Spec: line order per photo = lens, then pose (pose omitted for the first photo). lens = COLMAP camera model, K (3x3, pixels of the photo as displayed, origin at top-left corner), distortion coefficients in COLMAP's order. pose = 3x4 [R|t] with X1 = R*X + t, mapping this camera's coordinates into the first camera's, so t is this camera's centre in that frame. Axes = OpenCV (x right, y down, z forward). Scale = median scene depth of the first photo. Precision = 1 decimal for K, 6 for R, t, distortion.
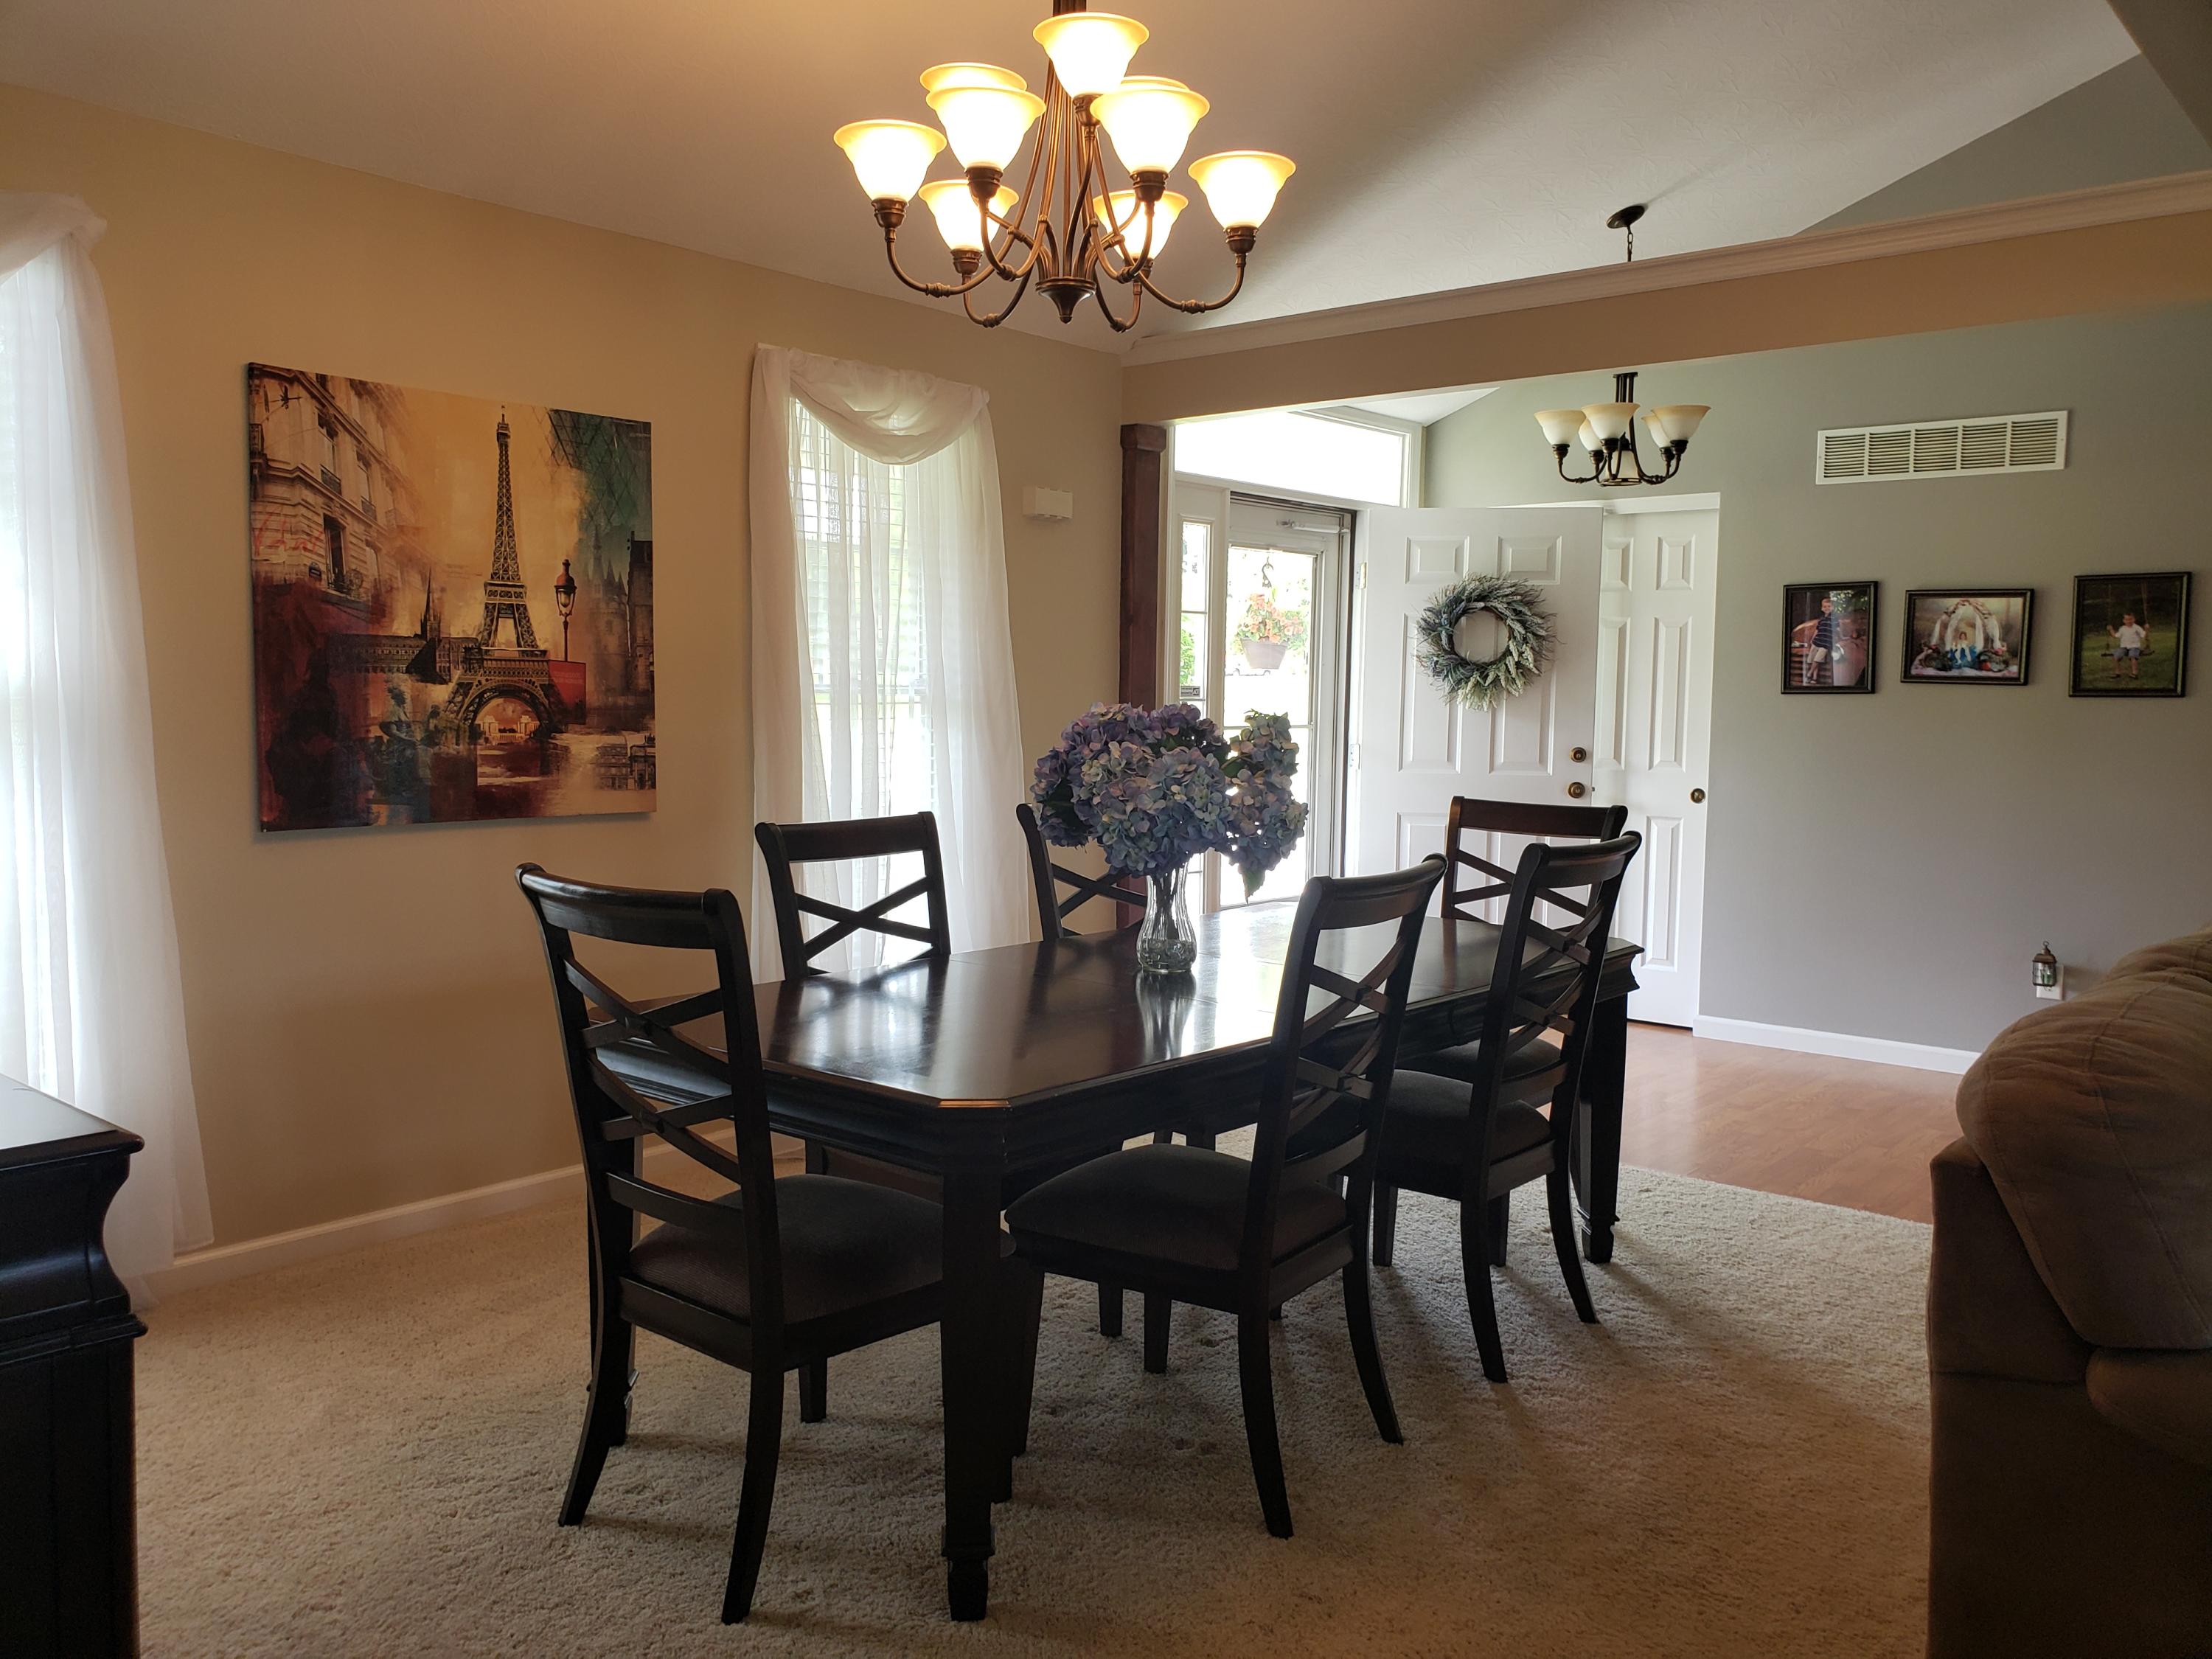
lens RADIAL K [[1704.3, 0, 1105.9], [0, 1704.3, 835.5], [0, 0, 1]] dist [-0.012645, -0.002364]
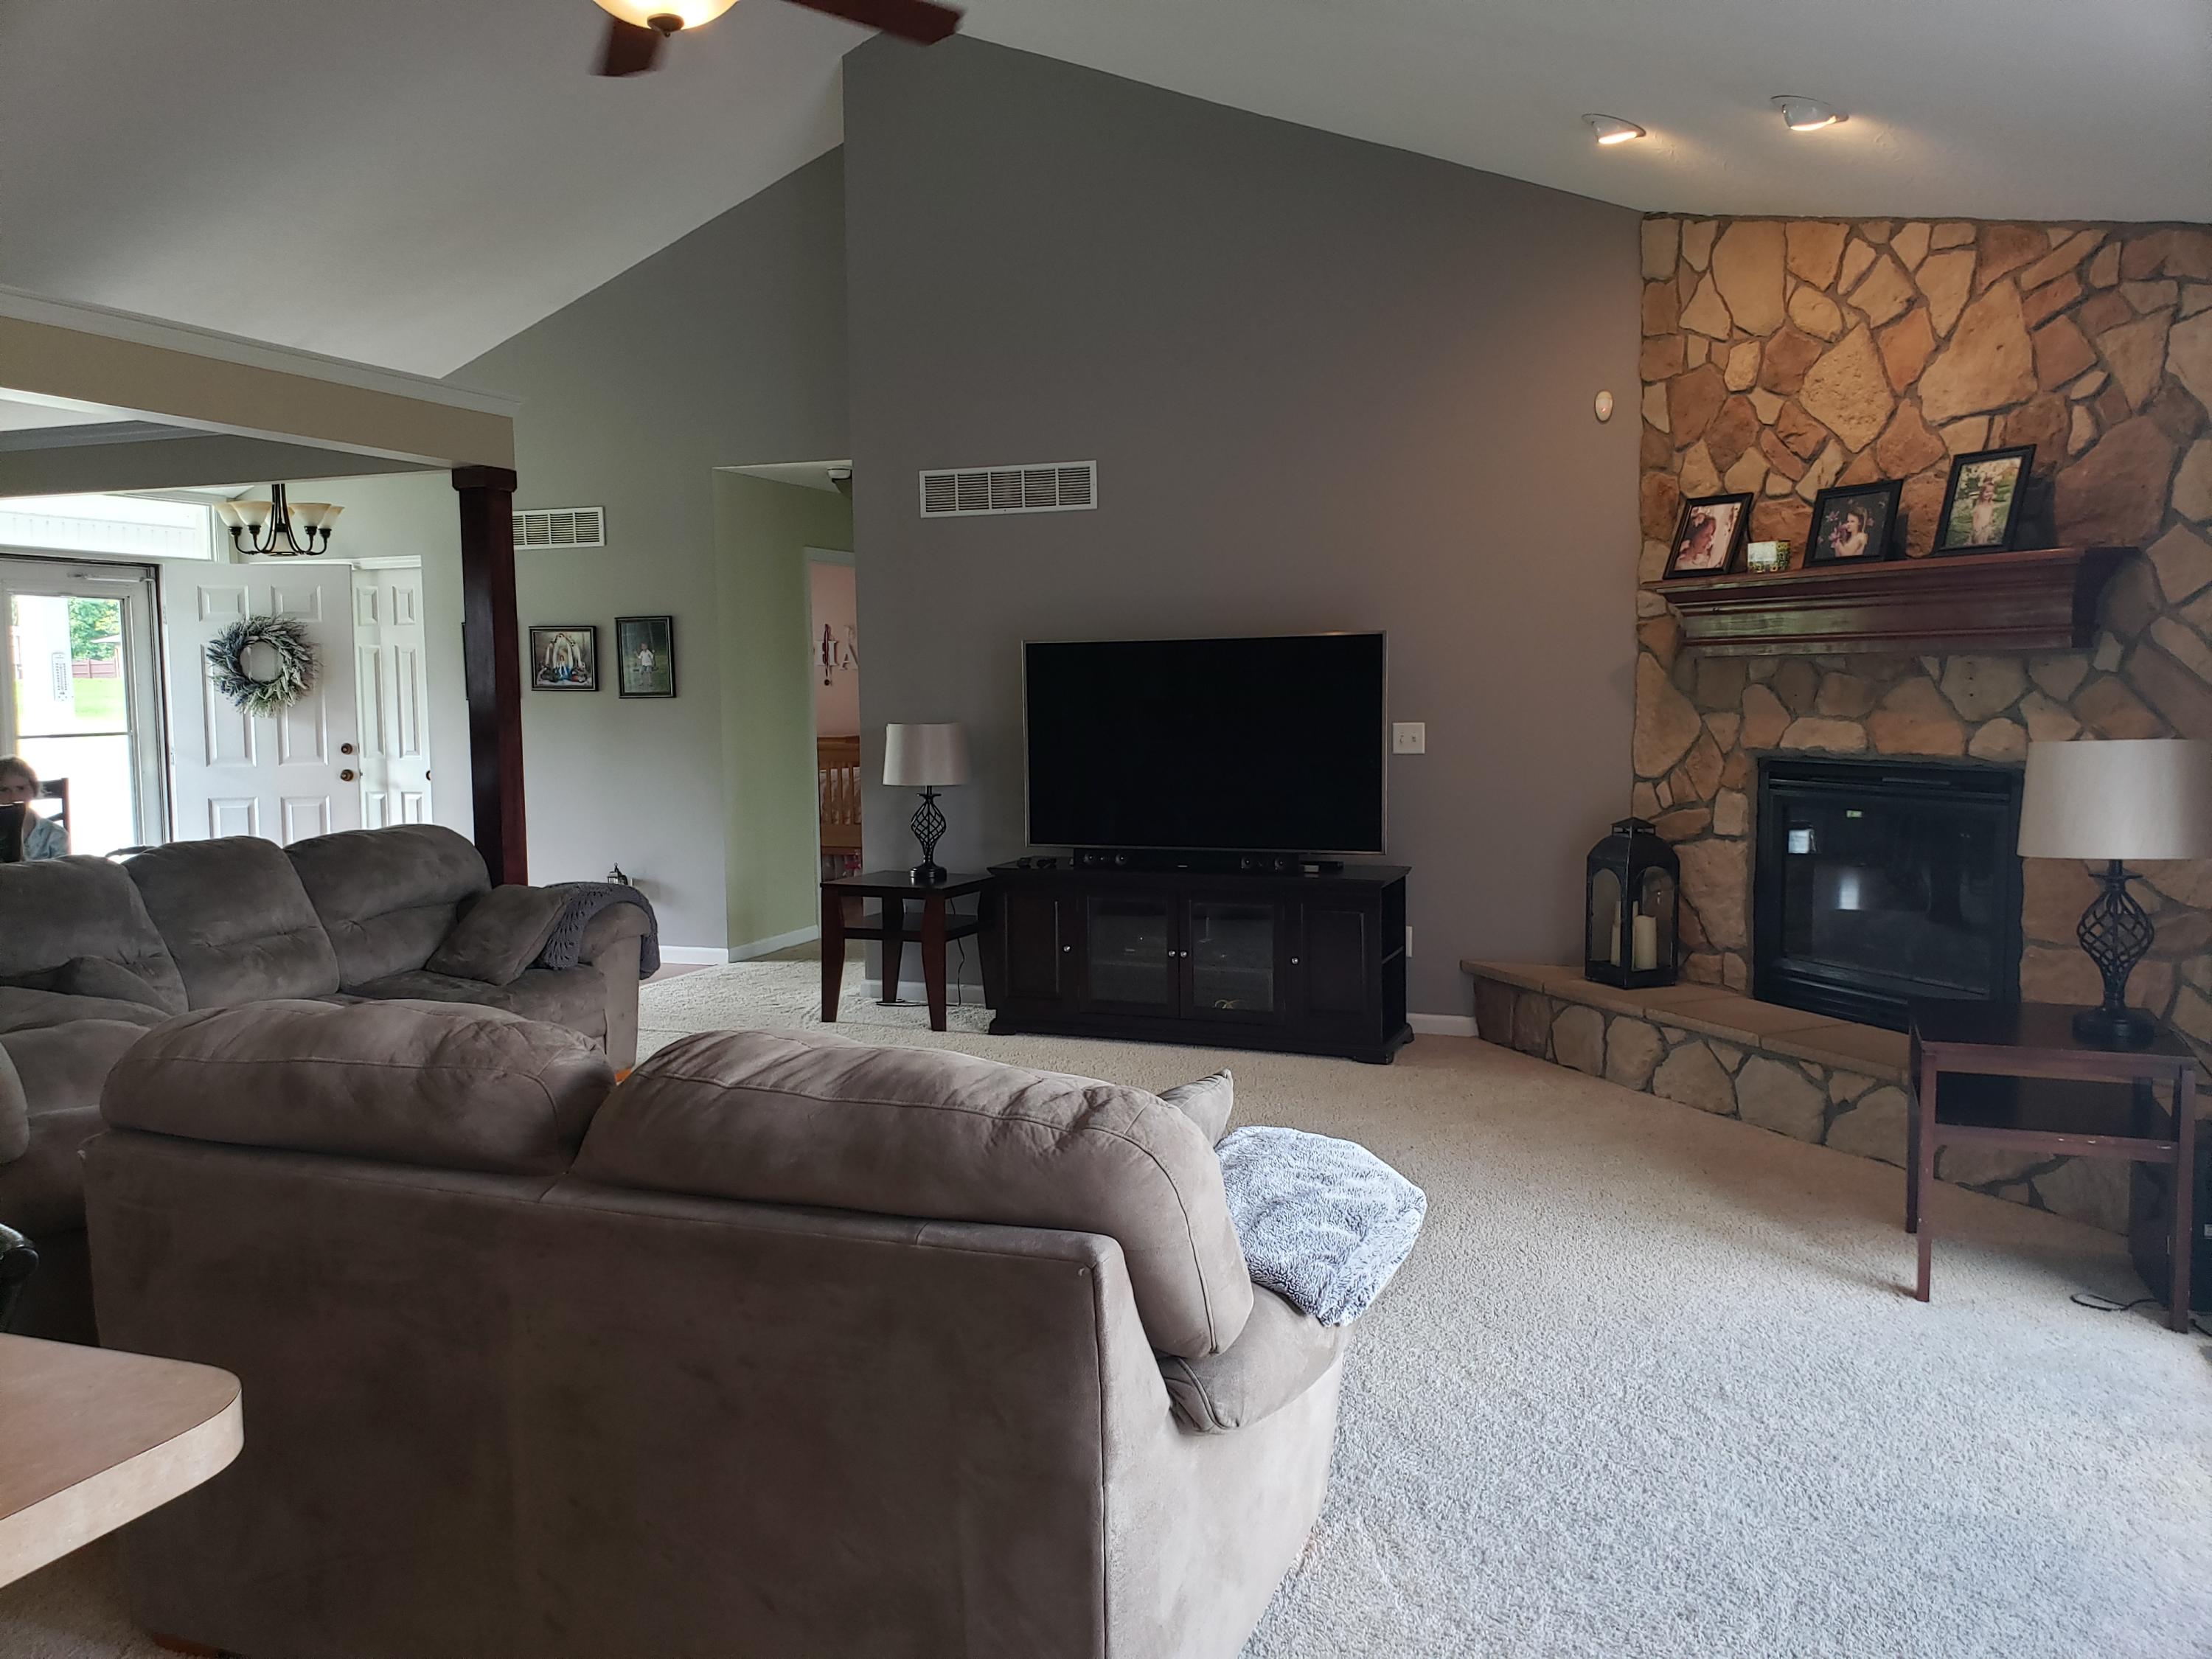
lens RADIAL K [[1704.3, 0, 1105.7], [0, 1704.3, 828.5], [0, 0, 1]] dist [-0.012645, -0.002364]
pose [[0.933426, -0.048768, 0.355440, 0.359995], [0.051677, 0.998663, 0.001311, 0.044282], [-0.355028, 0.017145, 0.934698, -0.460343]]
